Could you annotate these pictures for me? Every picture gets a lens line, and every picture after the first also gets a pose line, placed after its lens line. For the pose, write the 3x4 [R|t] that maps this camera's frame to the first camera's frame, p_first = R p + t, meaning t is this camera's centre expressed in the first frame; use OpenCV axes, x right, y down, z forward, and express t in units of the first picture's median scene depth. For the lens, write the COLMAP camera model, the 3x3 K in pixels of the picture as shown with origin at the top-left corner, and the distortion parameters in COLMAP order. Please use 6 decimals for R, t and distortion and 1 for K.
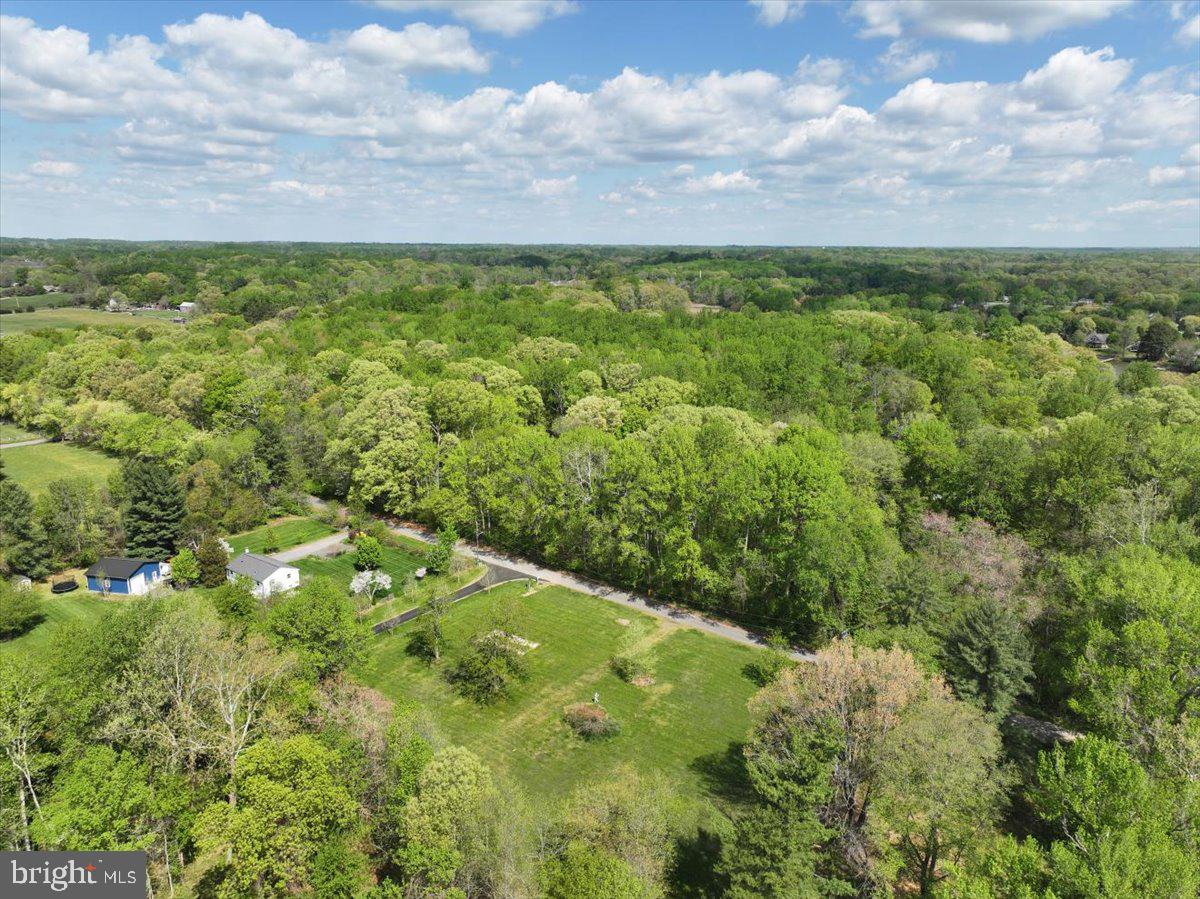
lens RADIAL K [[837.1, 0, 605.6], [0, 837.1, 450.5], [0, 0, 1]] dist [0.000307, 0.017478]
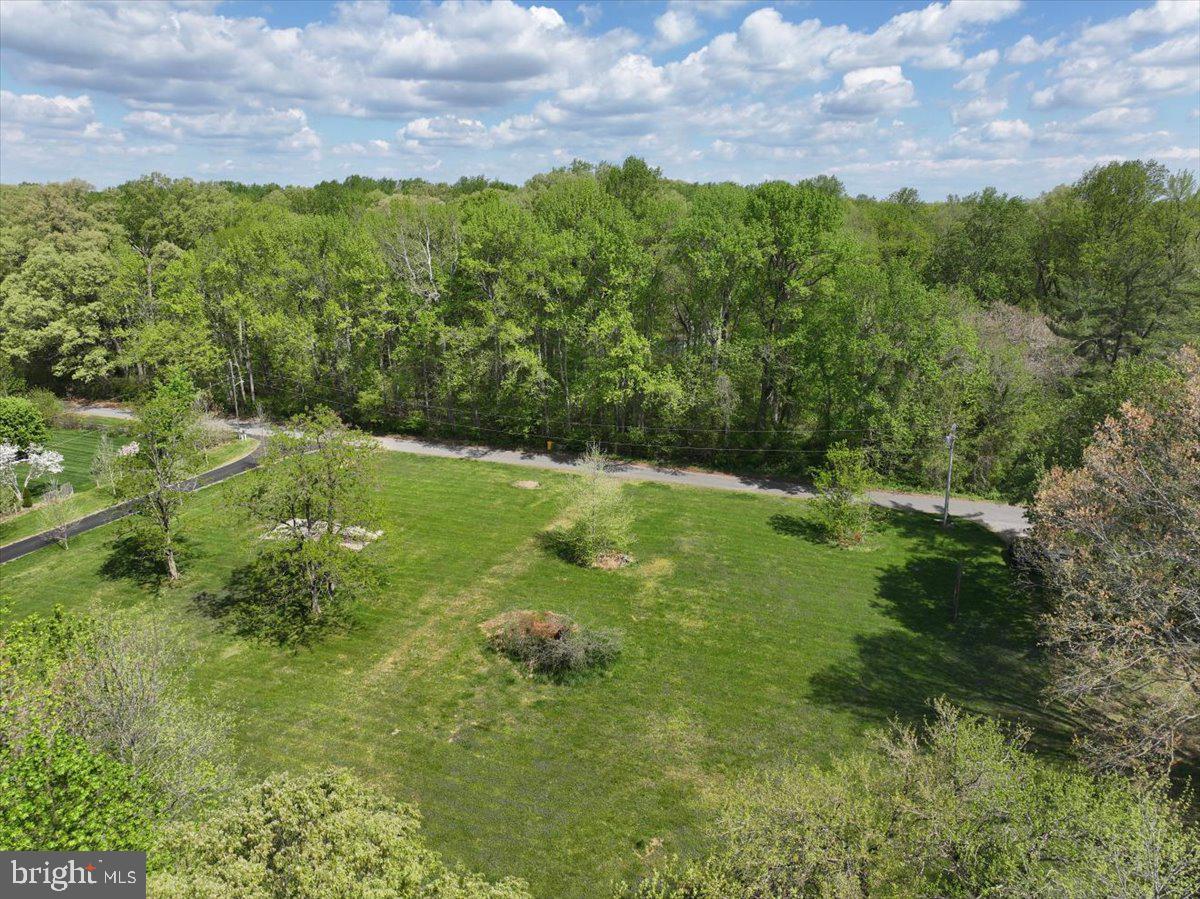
lens RADIAL K [[842.0, 0, 596.1], [0, 842.0, 453.5], [0, 0, 1]] dist [0.002330, 0.019394]
pose [[0.960539, -0.090604, 0.262976, -0.082672], [0.078424, 0.995319, 0.056470, 0.154140], [-0.266862, -0.033618, 0.963148, 0.433273]]
